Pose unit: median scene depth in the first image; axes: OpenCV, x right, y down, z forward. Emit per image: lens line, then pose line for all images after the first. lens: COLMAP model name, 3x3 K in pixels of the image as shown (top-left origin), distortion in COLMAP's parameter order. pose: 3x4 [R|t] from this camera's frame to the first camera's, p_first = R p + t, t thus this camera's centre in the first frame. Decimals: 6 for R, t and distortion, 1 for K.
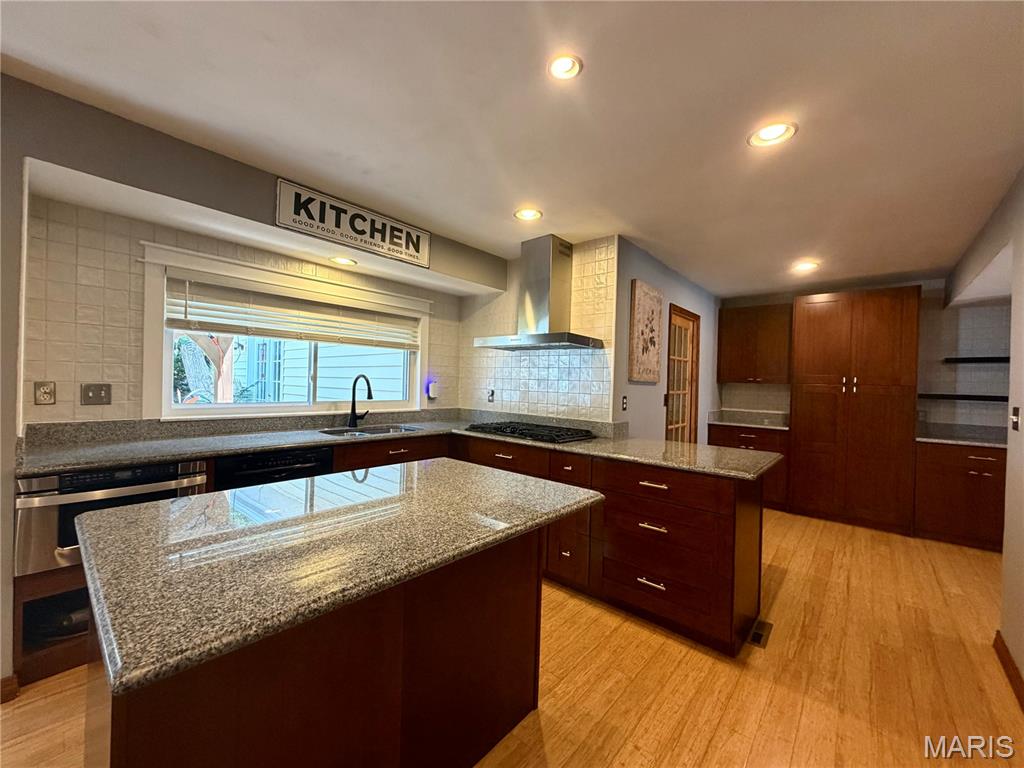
lens RADIAL K [[408.6, 0, 508.5], [0, 408.6, 384.2], [0, 0, 1]] dist [0.000276, -0.000377]
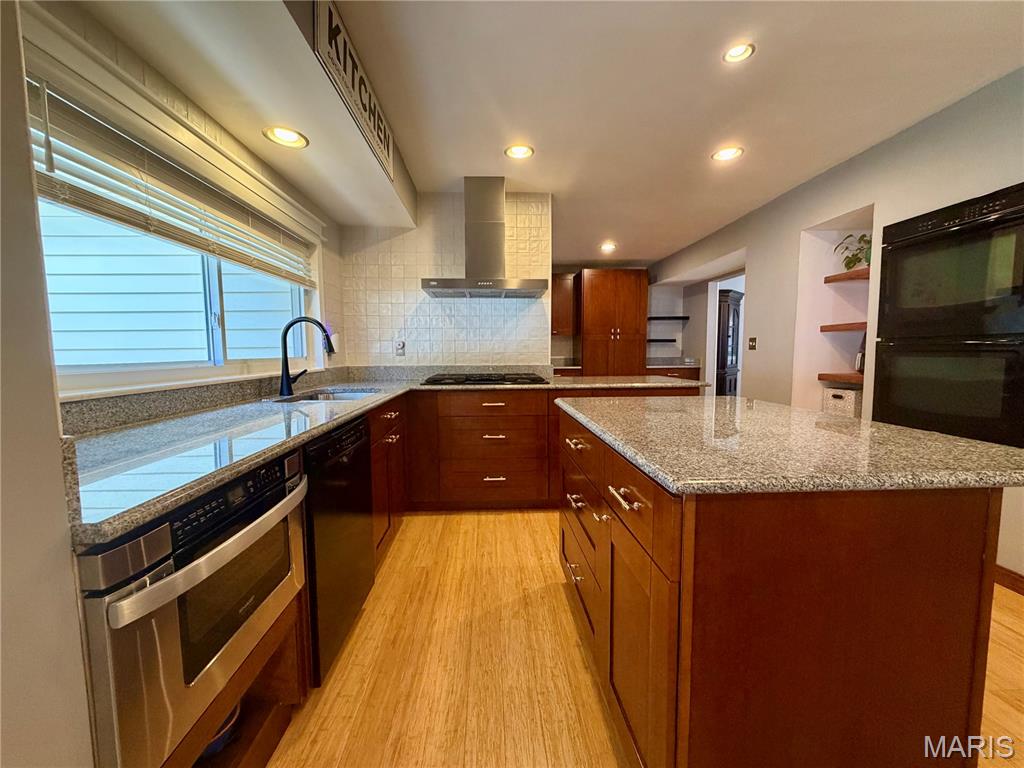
lens RADIAL K [[408.6, 0, 508.5], [0, 408.6, 384.2], [0, 0, 1]] dist [0.000276, -0.000377]
pose [[0.718760, -0.090250, 0.689376, -0.556654], [0.031083, 0.994719, 0.097816, 0.030008], [-0.694563, -0.048879, 0.717770, 0.239765]]
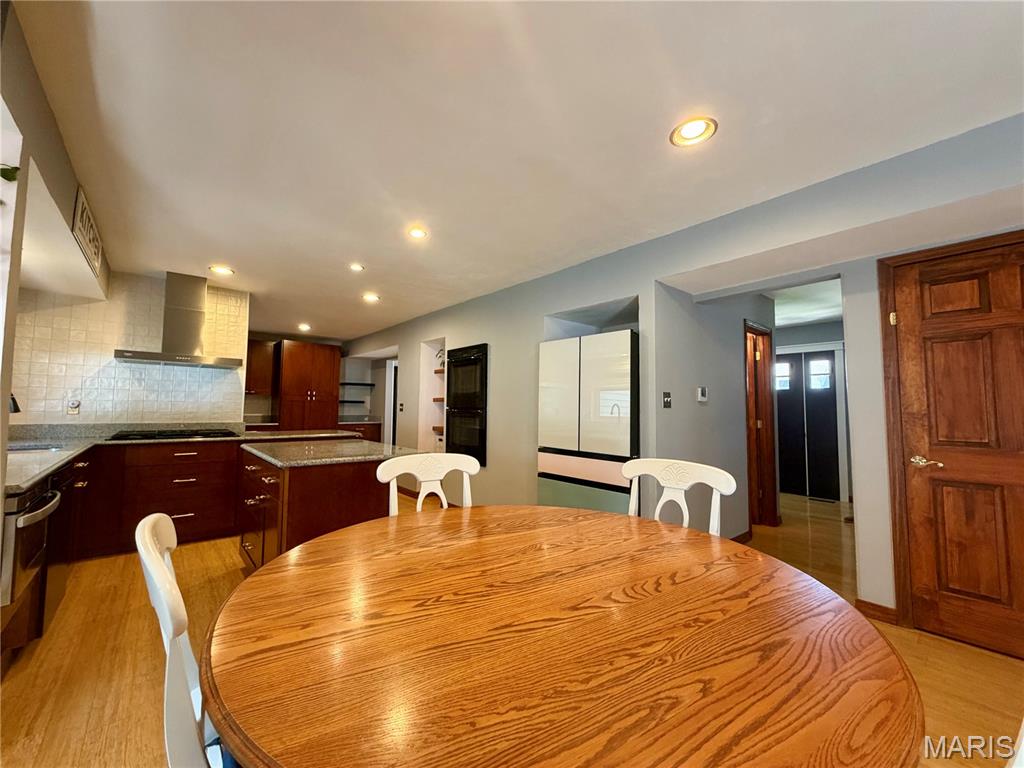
lens RADIAL K [[408.6, 0, 508.5], [0, 408.6, 384.2], [0, 0, 1]] dist [0.000276, -0.000377]
pose [[0.144506, 0.029378, 0.989068, -0.930098], [-0.002522, 0.999567, -0.029321, 0.001208], [-0.989501, 0.001742, 0.144517, -0.113891]]
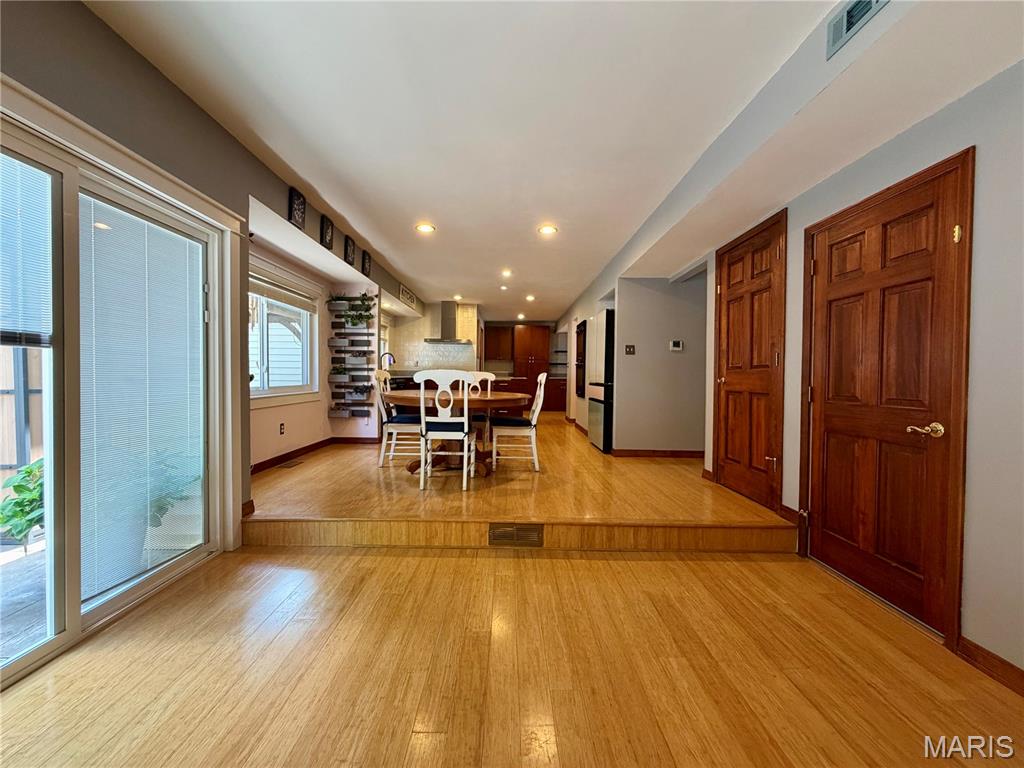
lens RADIAL K [[403.7, 0, 512.0], [0, 403.7, 384.0], [0, 0, 1]] dist [-0.000142, -0.000091]
pose [[0.744533, -0.037141, 0.666551, -1.277520], [0.013666, 0.999090, 0.040405, 0.065729], [-0.667445, -0.020974, 0.744363, -1.110516]]
